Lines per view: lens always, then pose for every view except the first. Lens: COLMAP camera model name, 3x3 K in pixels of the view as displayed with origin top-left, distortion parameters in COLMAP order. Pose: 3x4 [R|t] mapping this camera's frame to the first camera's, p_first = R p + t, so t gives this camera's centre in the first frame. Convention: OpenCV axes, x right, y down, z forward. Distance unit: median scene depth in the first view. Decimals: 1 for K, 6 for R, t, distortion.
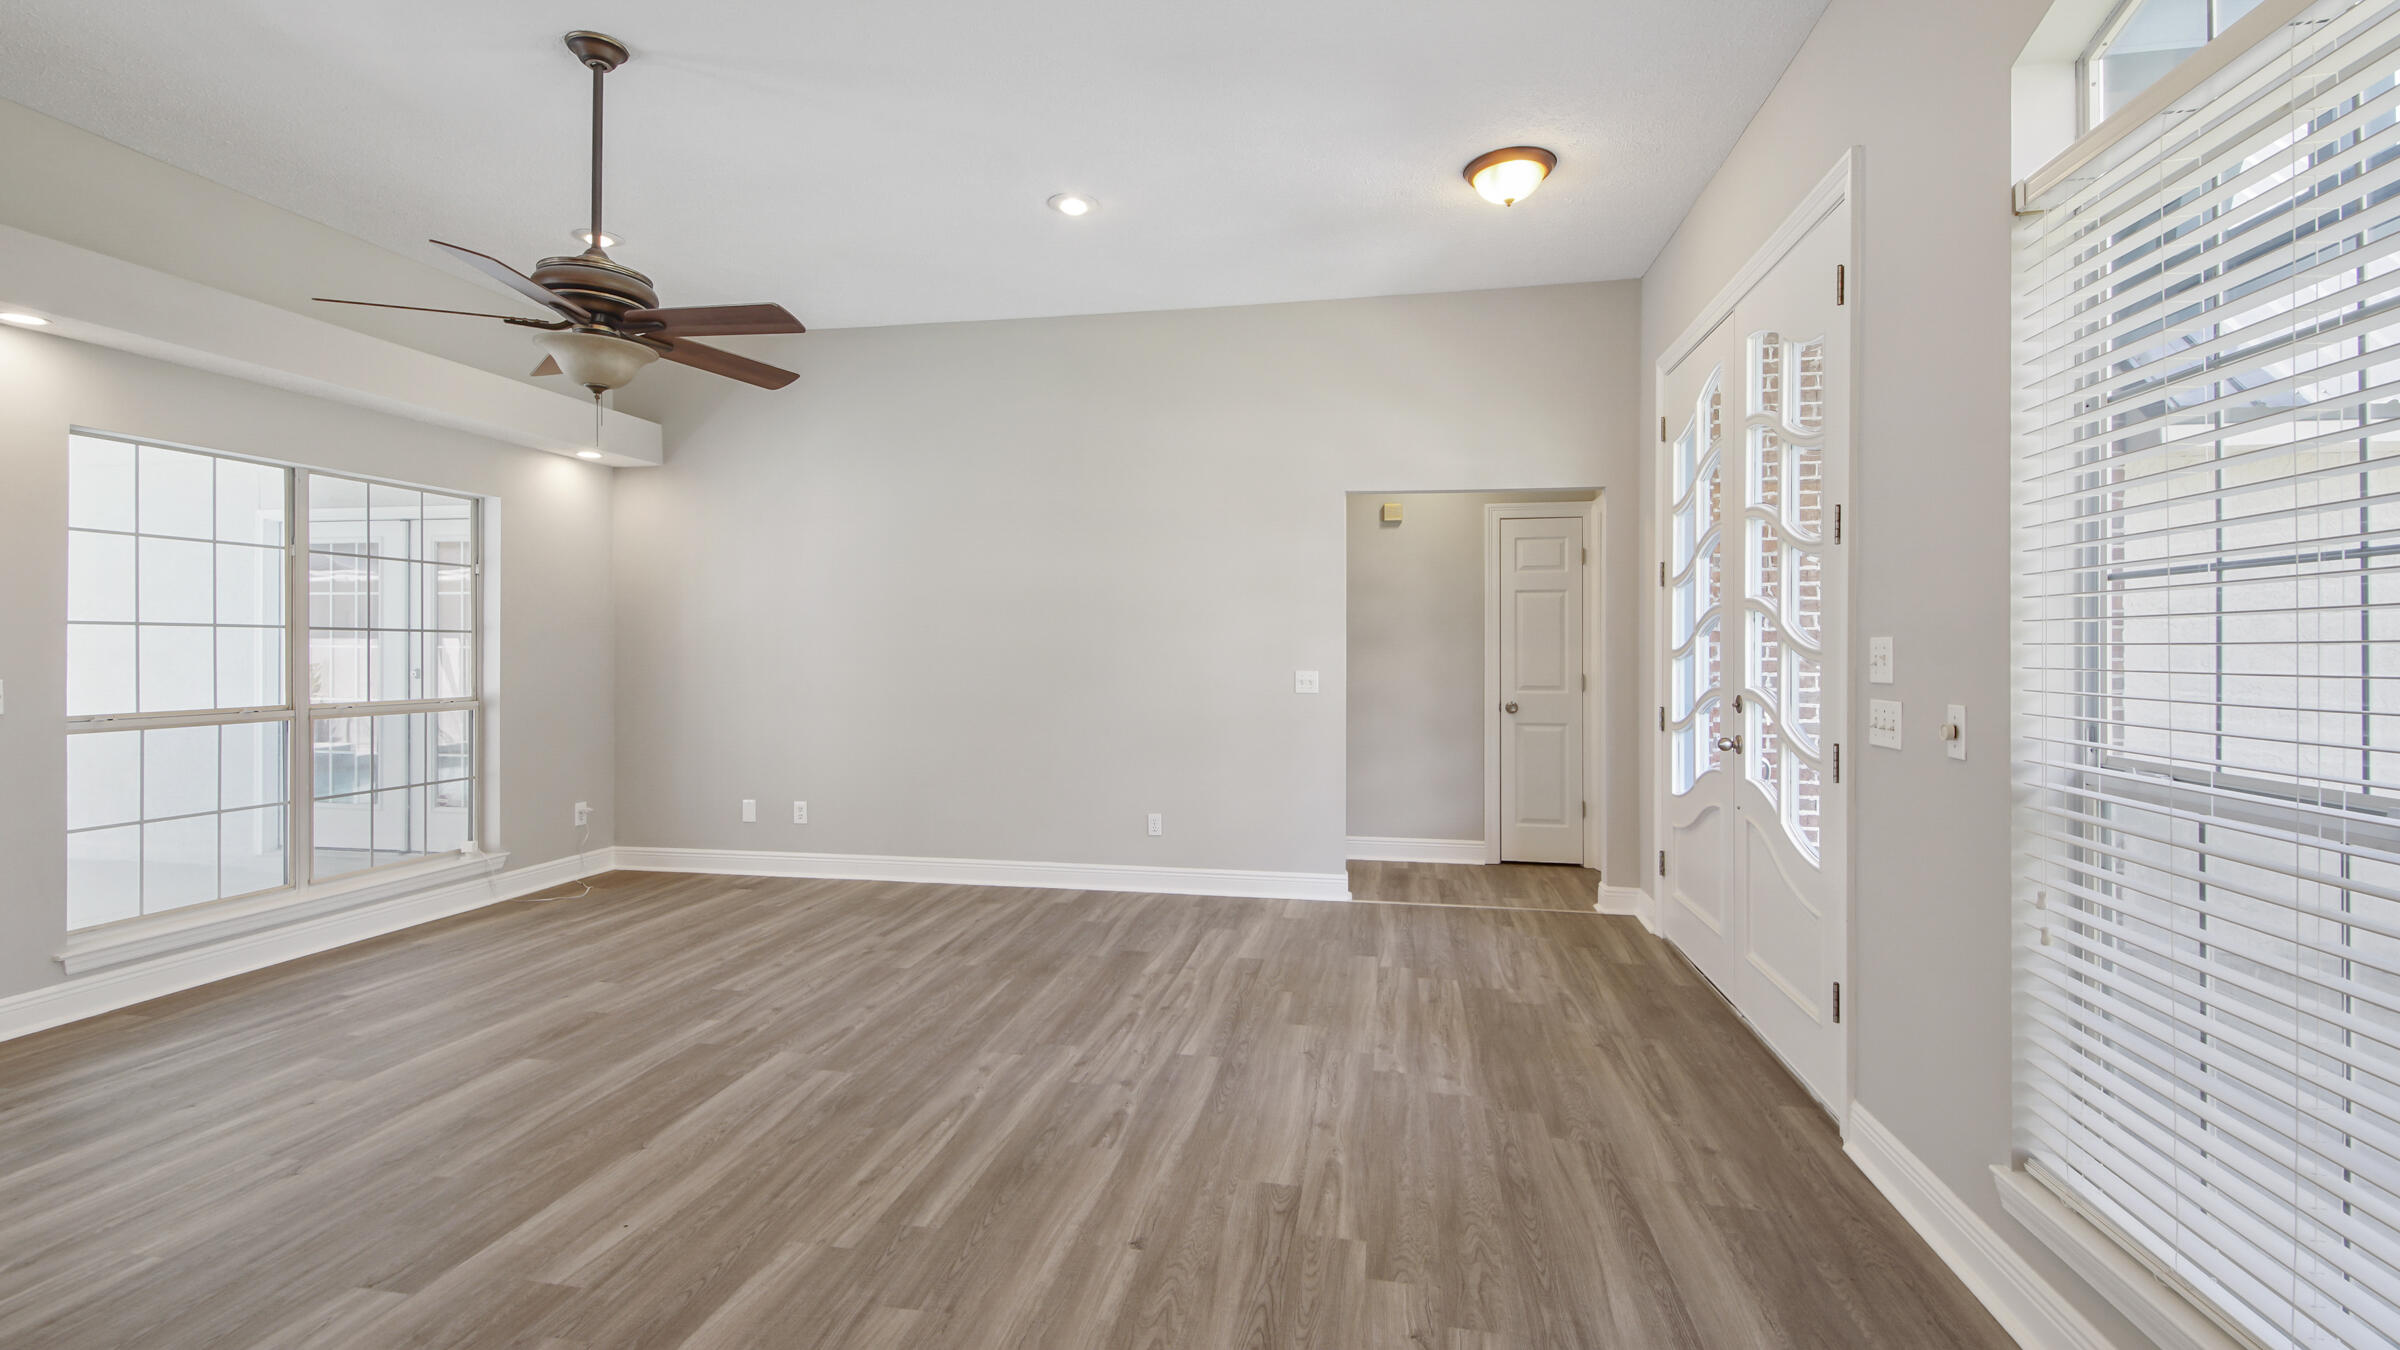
lens RADIAL K [[1021.2, 0, 1204.0], [0, 1021.2, 664.1], [0, 0, 1]] dist [0.001057, -0.000067]
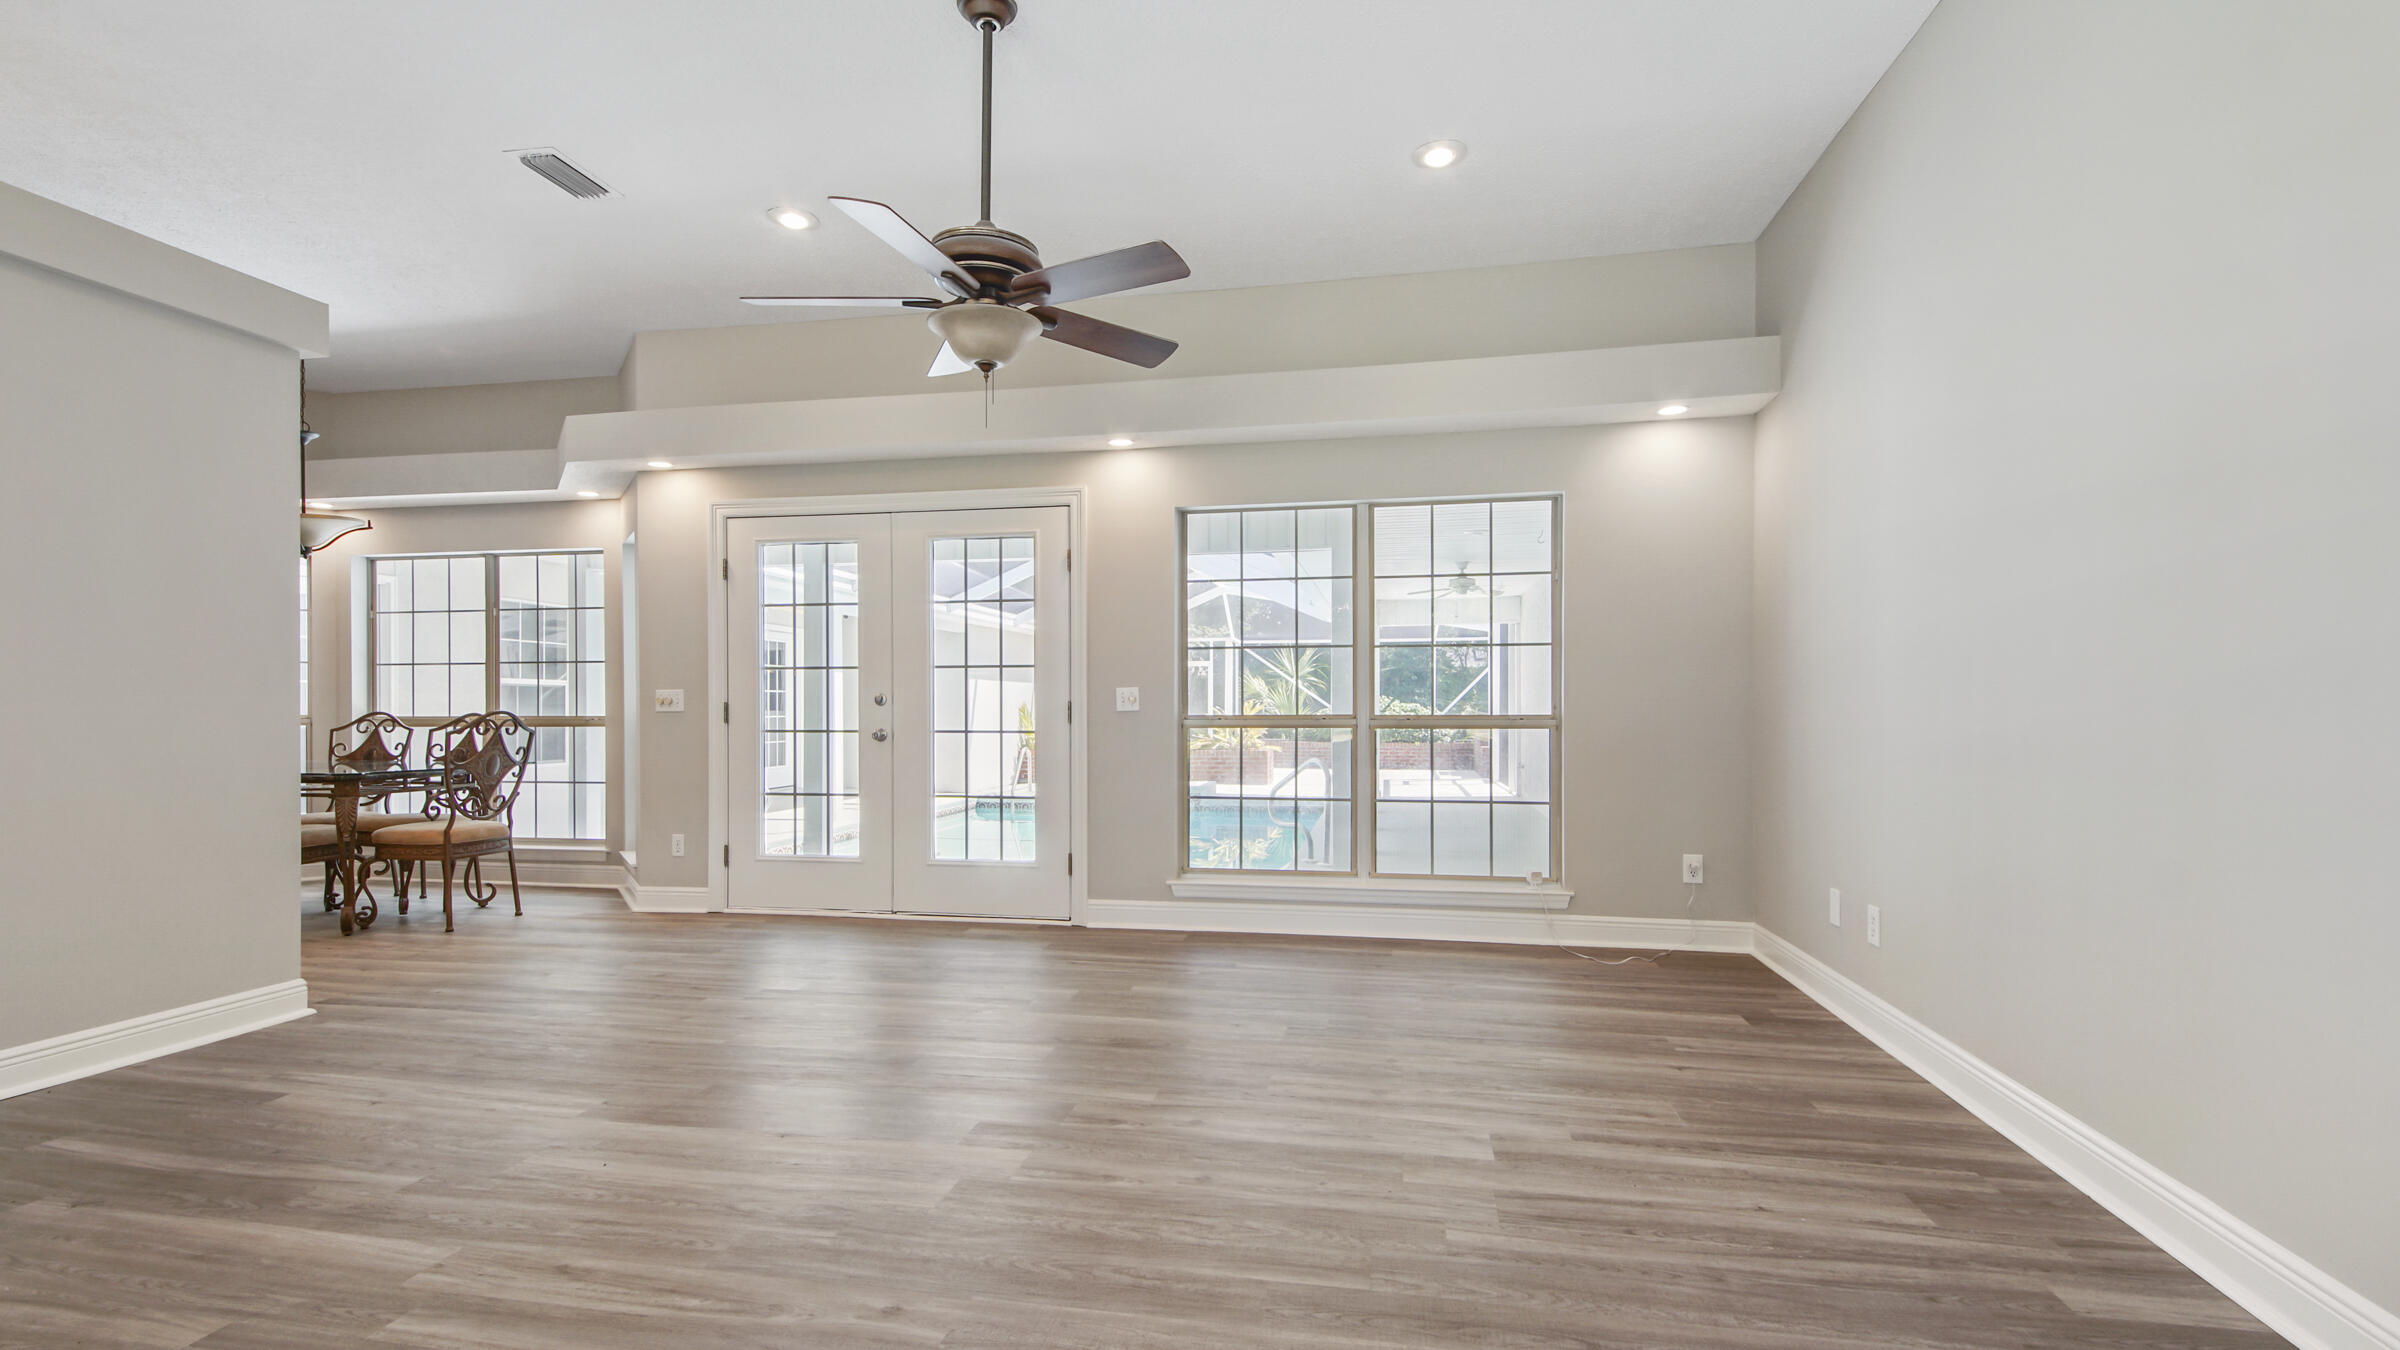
lens RADIAL K [[1052.1, 0, 1198.6], [0, 1052.1, 695.5], [0, 0, 1]] dist [0.032087, -0.000207]
pose [[-0.015411, -0.013565, -0.999789, 0.442253], [-0.007877, 0.999879, -0.013445, 0.056877], [0.999850, 0.007668, -0.015516, 1.314073]]
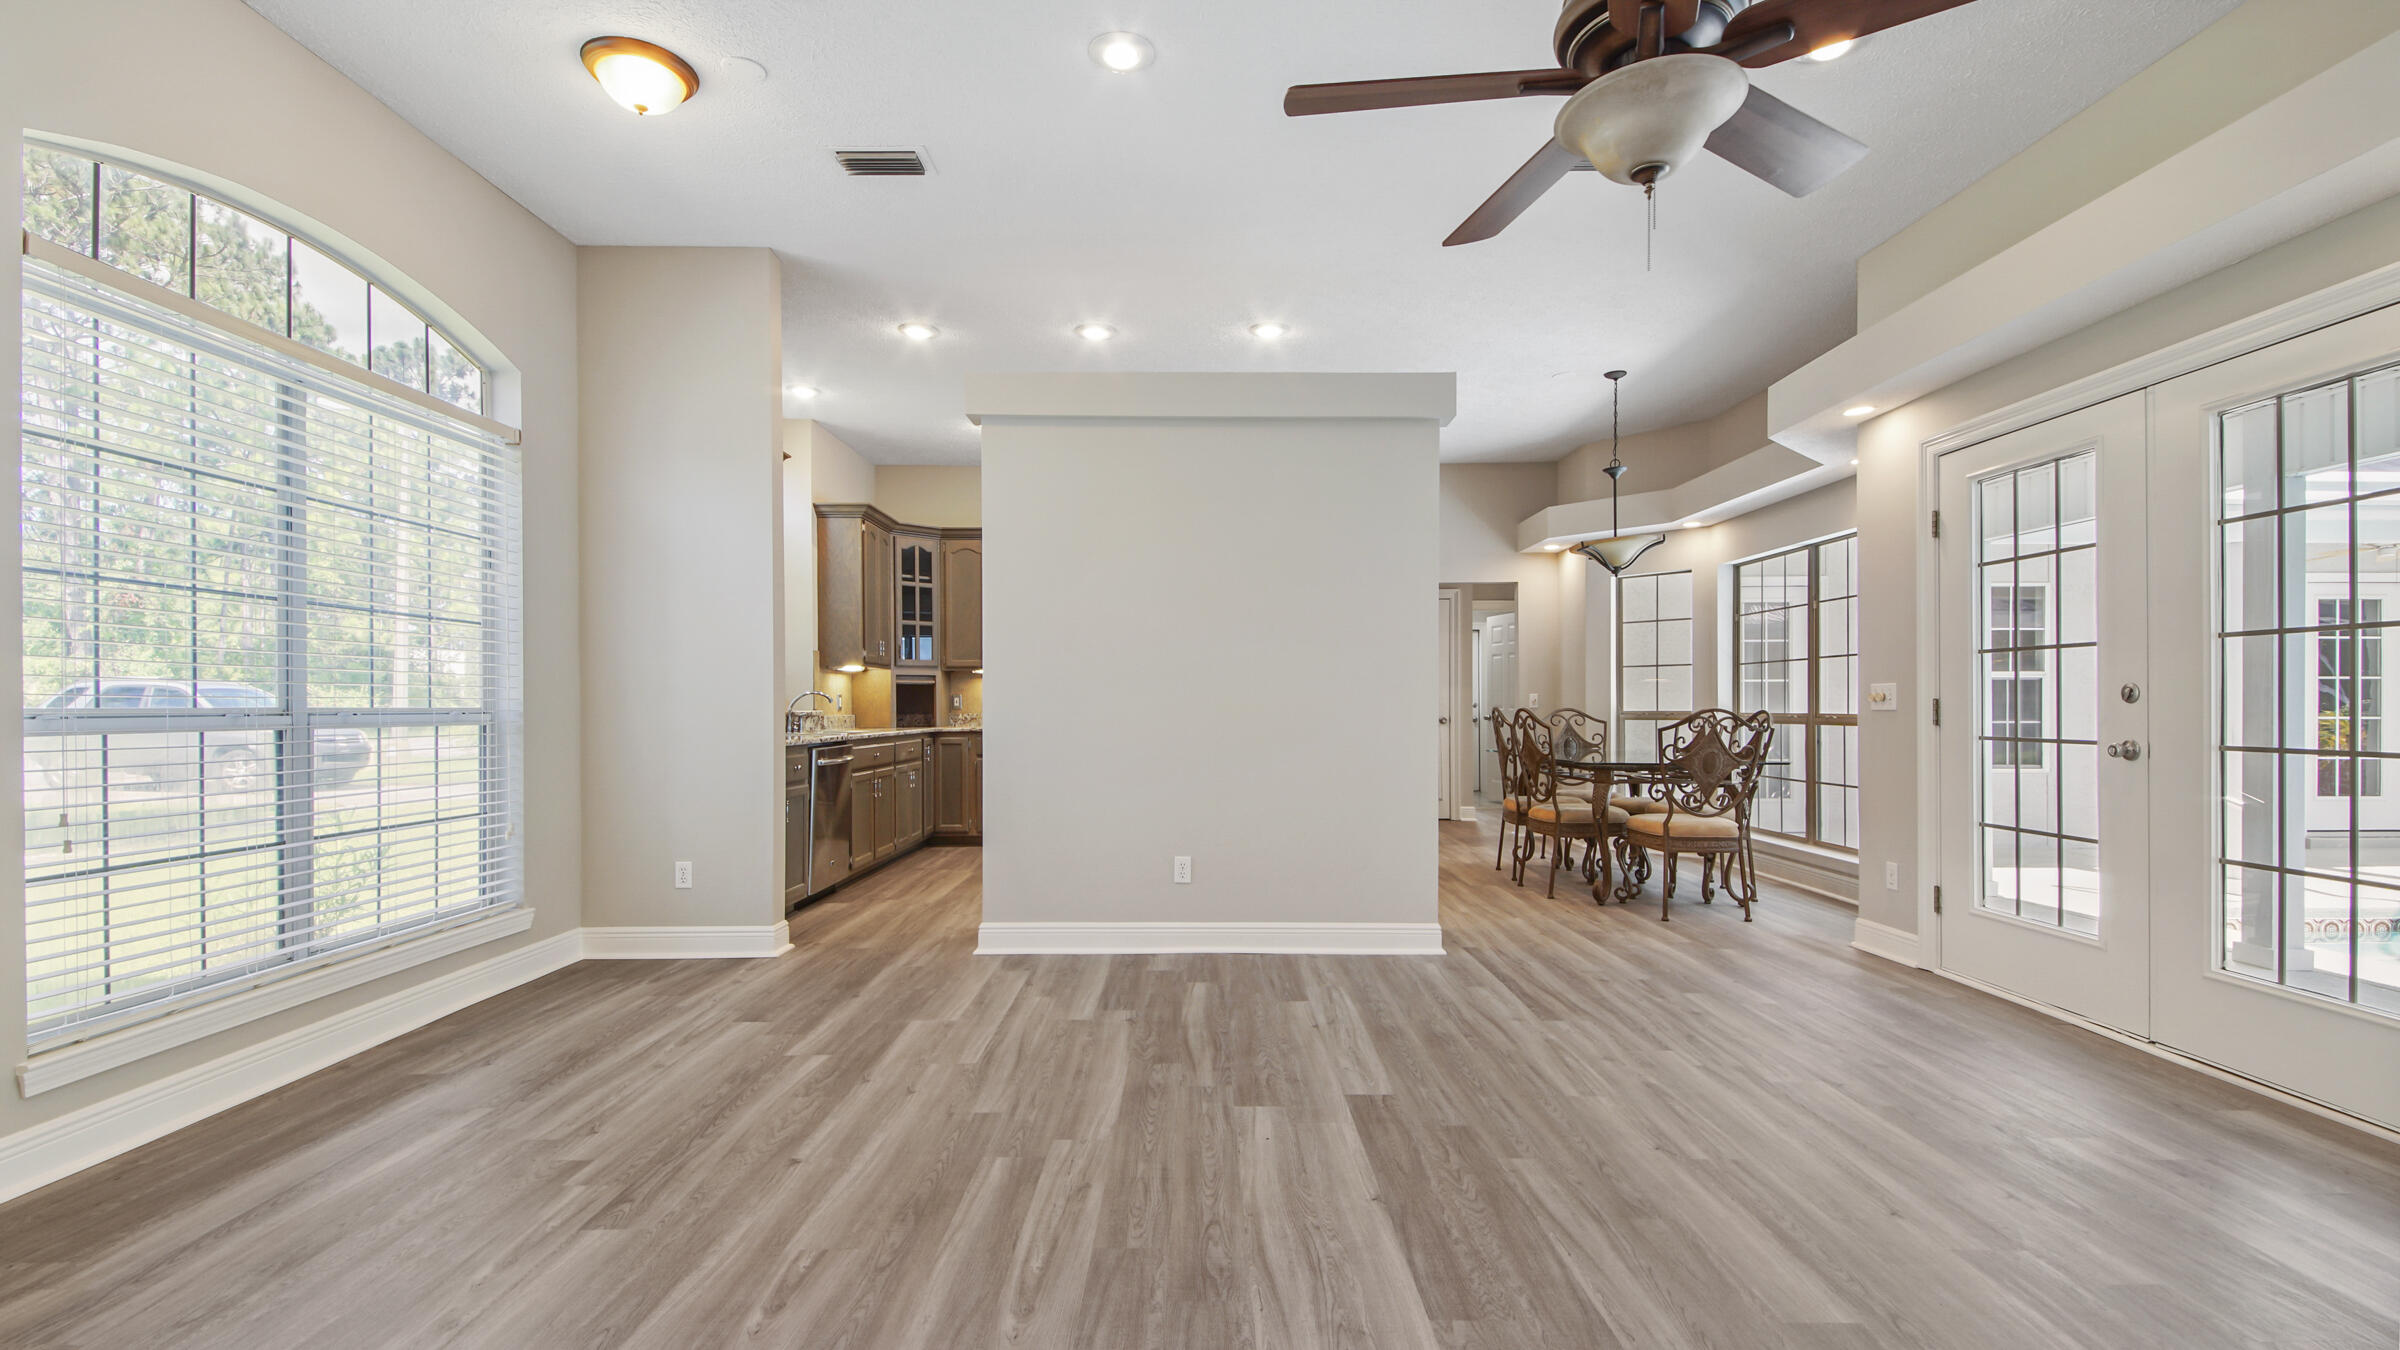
lens RADIAL K [[1052.1, 0, 1198.6], [0, 1052.1, 695.5], [0, 0, 1]] dist [0.032087, -0.000207]
pose [[-0.985060, -0.001123, -0.172209, -0.232224], [-0.001026, 0.999999, -0.000656, 0.048002], [0.172209, -0.000470, -0.985060, 1.725502]]
